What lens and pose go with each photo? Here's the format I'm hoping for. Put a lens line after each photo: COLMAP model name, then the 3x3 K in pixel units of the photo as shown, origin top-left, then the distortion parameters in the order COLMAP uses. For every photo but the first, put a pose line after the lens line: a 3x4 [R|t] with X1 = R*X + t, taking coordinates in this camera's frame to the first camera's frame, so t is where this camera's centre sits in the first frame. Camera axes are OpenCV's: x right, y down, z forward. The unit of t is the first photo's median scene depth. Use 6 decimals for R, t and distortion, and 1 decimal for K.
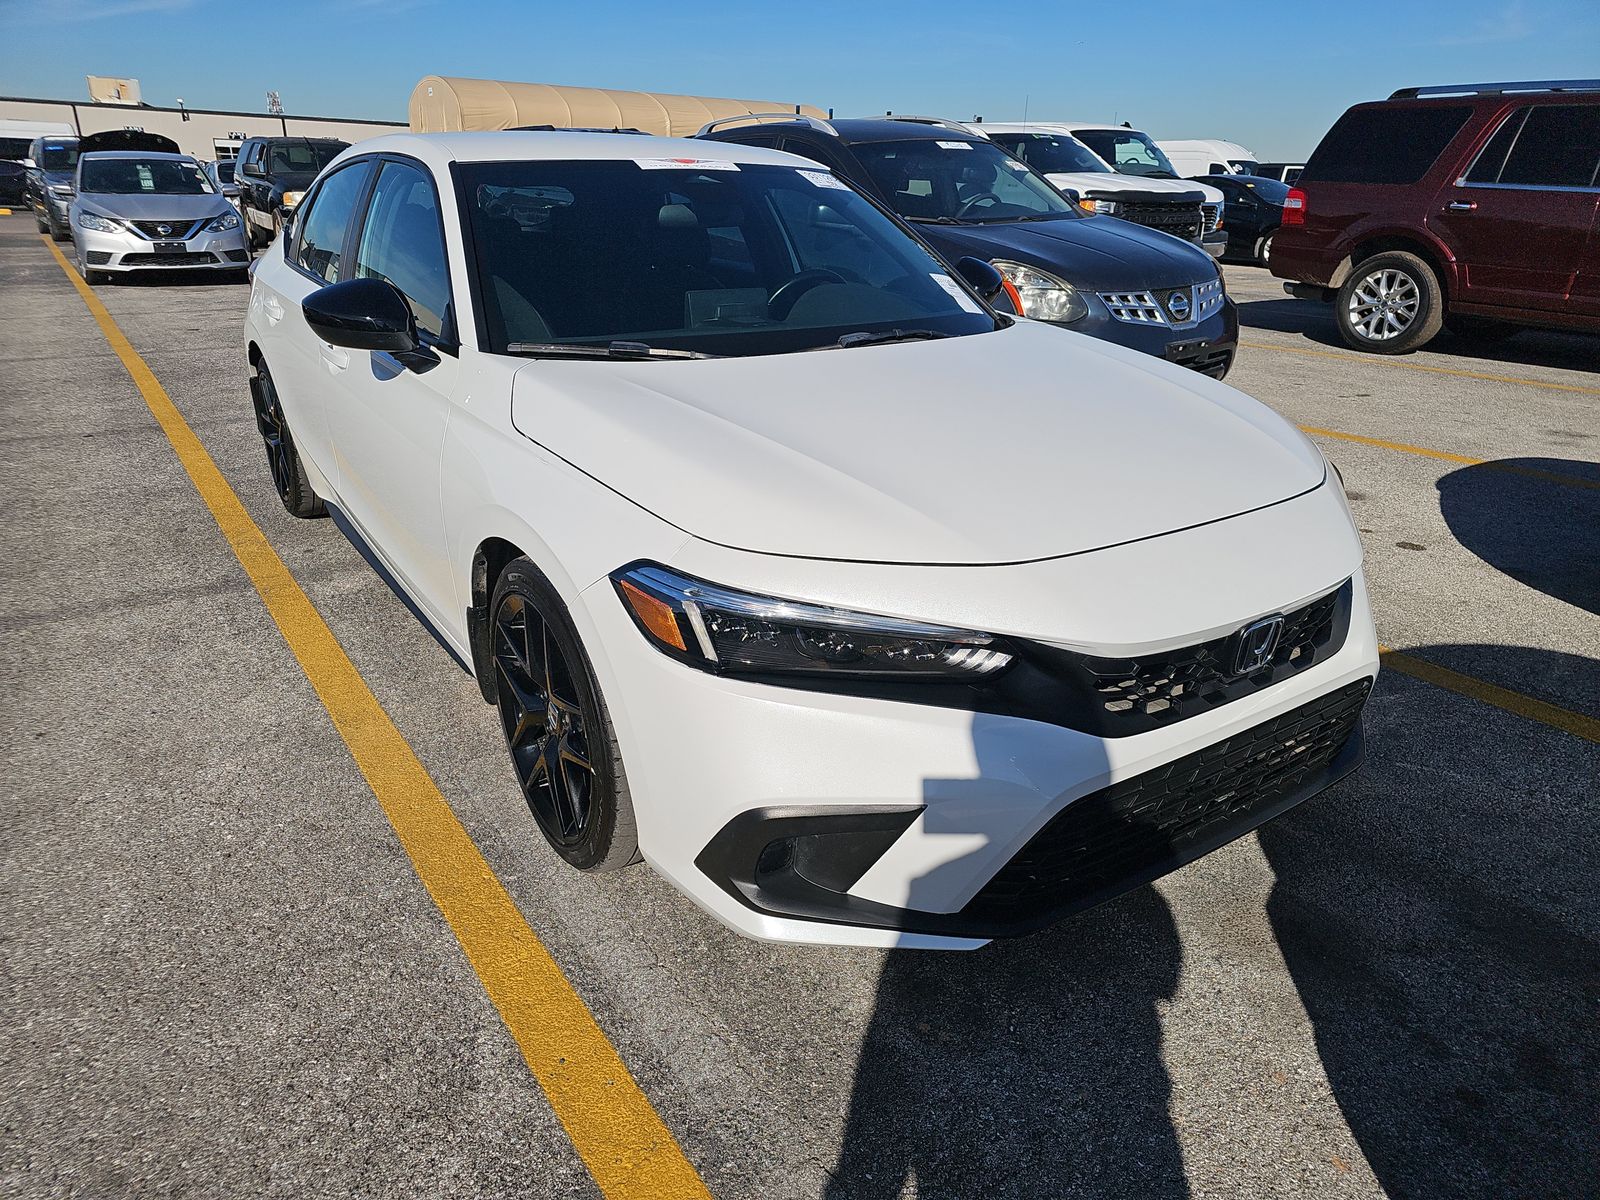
lens RADIAL K [[1100.9, 0, 800.0], [0, 1100.9, 600.0], [0, 0, 1]] dist [0.023630, -0.006068]
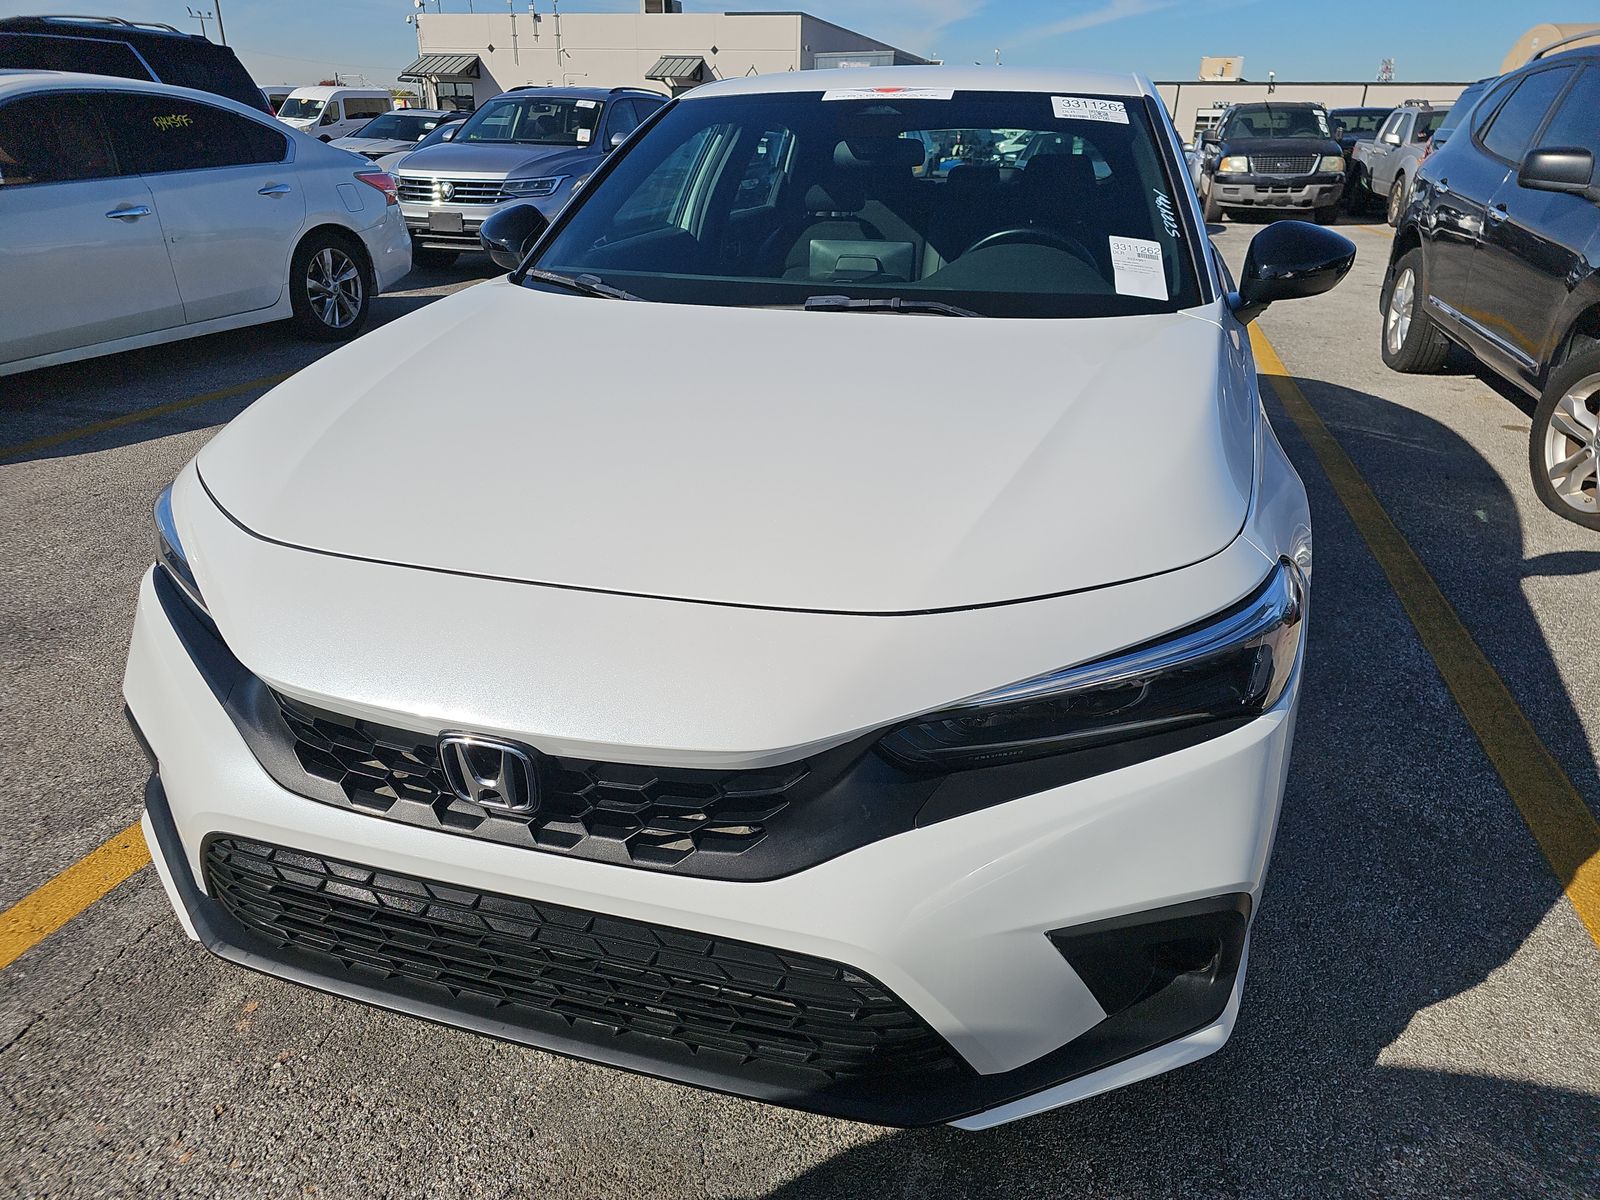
lens RADIAL K [[1107.9, 0, 800.0], [0, 1107.9, 600.0], [0, 0, 1]] dist [0.048606, -0.000888]
pose [[0.619122, 0.292522, -0.728778, 0.131321], [-0.282890, 0.948804, 0.140513, -0.026196], [0.732571, 0.119170, 0.670178, 0.087934]]
